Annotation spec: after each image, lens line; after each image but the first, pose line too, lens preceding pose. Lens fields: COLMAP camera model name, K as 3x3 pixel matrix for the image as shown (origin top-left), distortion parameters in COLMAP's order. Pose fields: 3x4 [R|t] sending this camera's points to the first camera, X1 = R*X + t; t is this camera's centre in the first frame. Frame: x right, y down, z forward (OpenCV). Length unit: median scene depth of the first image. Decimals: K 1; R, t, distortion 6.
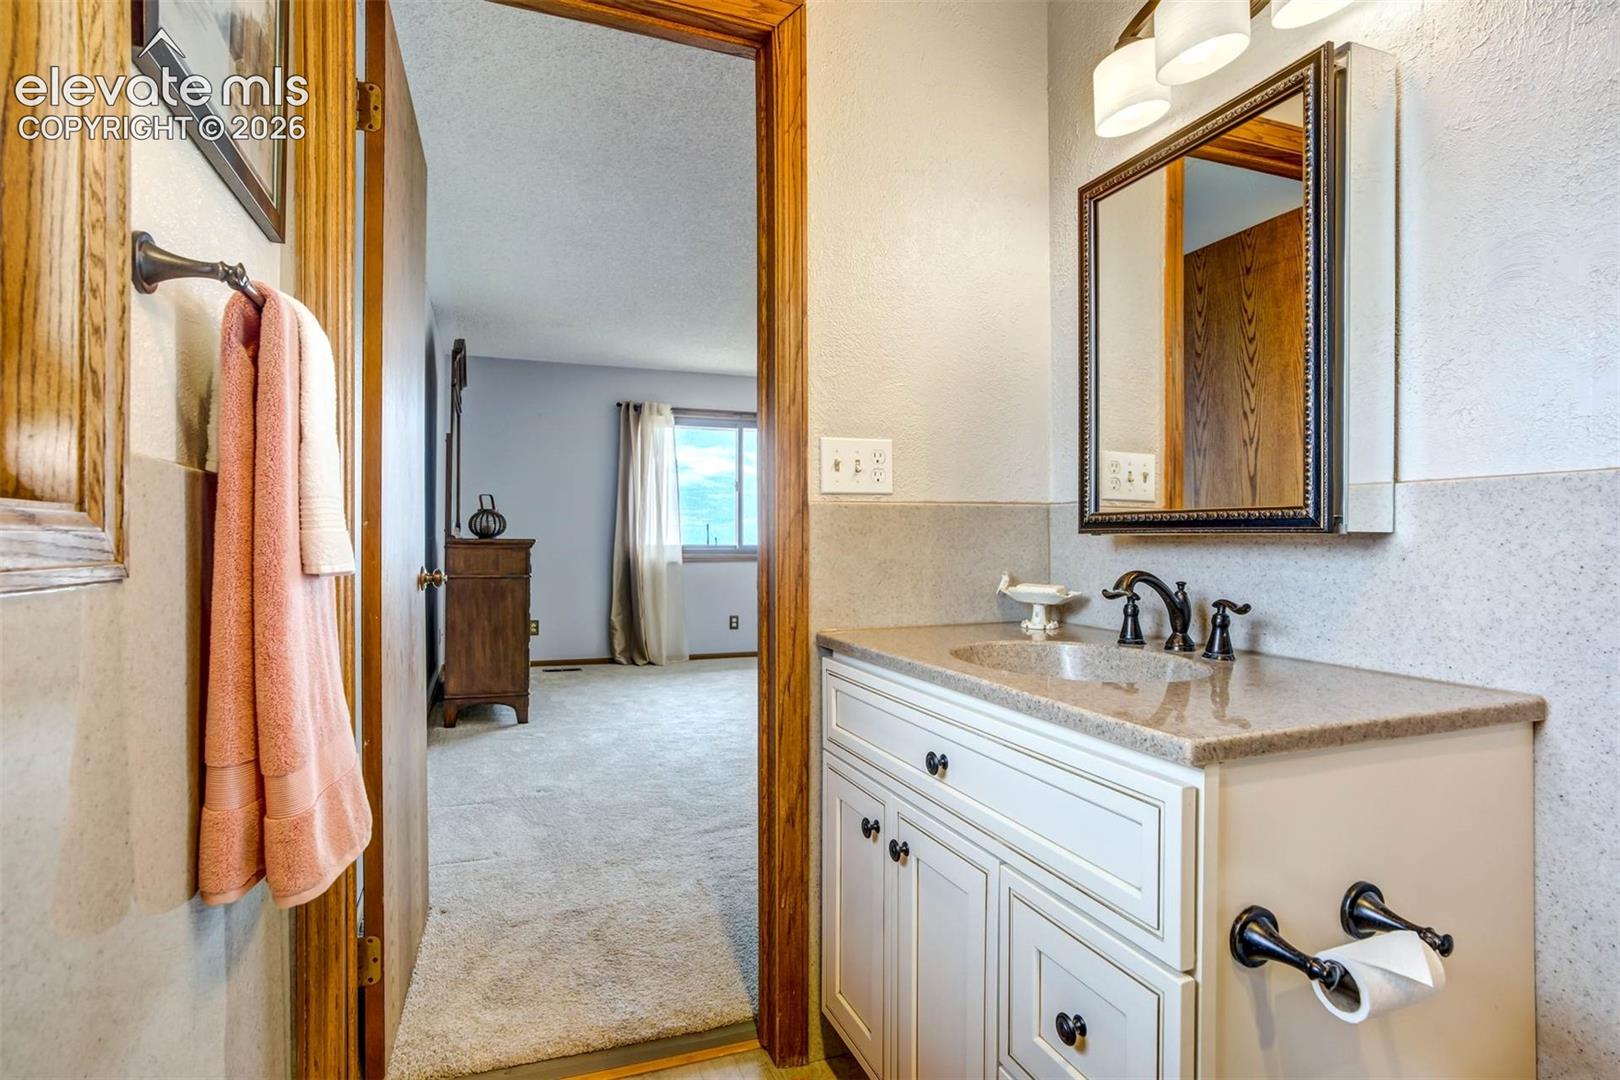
lens RADIAL K [[833.8, 0, 810.0], [0, 833.8, 540.0], [0, 0, 1]] dist [-0.000330, -0.000035]
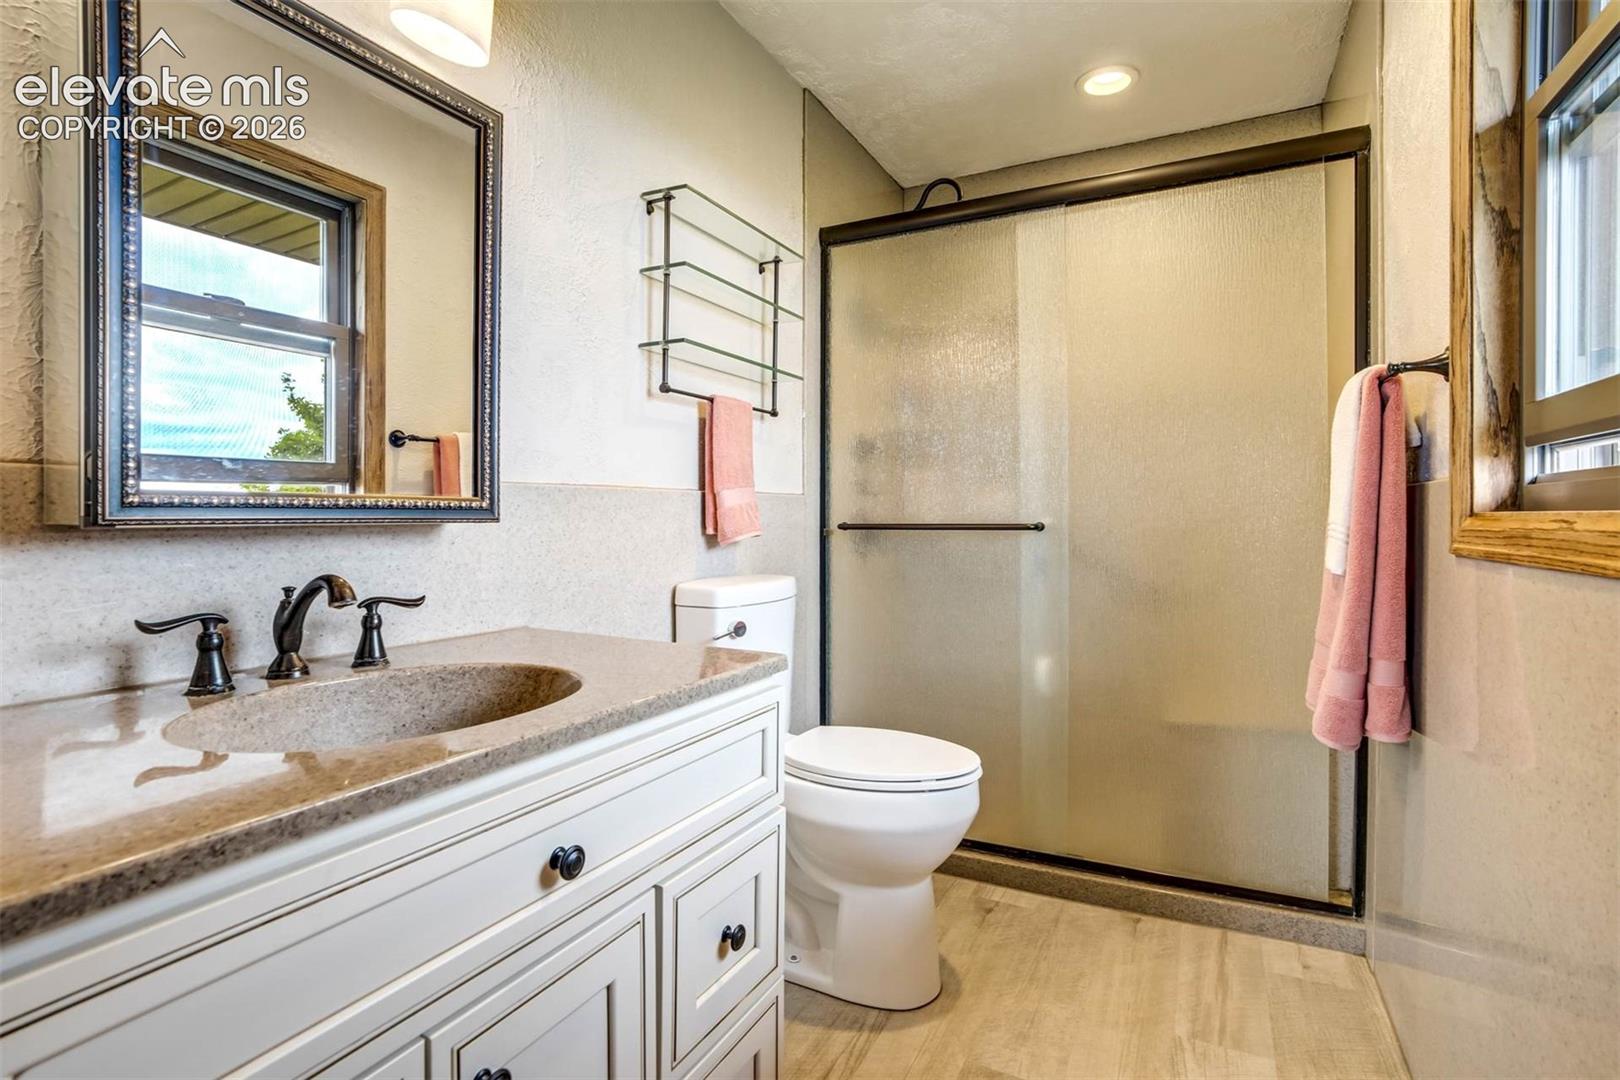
lens RADIAL K [[753.4, 0, 807.8], [0, 753.4, 538.1], [0, 0, 1]] dist [-0.061080, 0.027139]
pose [[-0.646124, -0.021825, 0.762920, -0.461350], [0.002625, 0.999522, 0.030817, -0.016638], [-0.763228, 0.021915, -0.645758, 1.318080]]
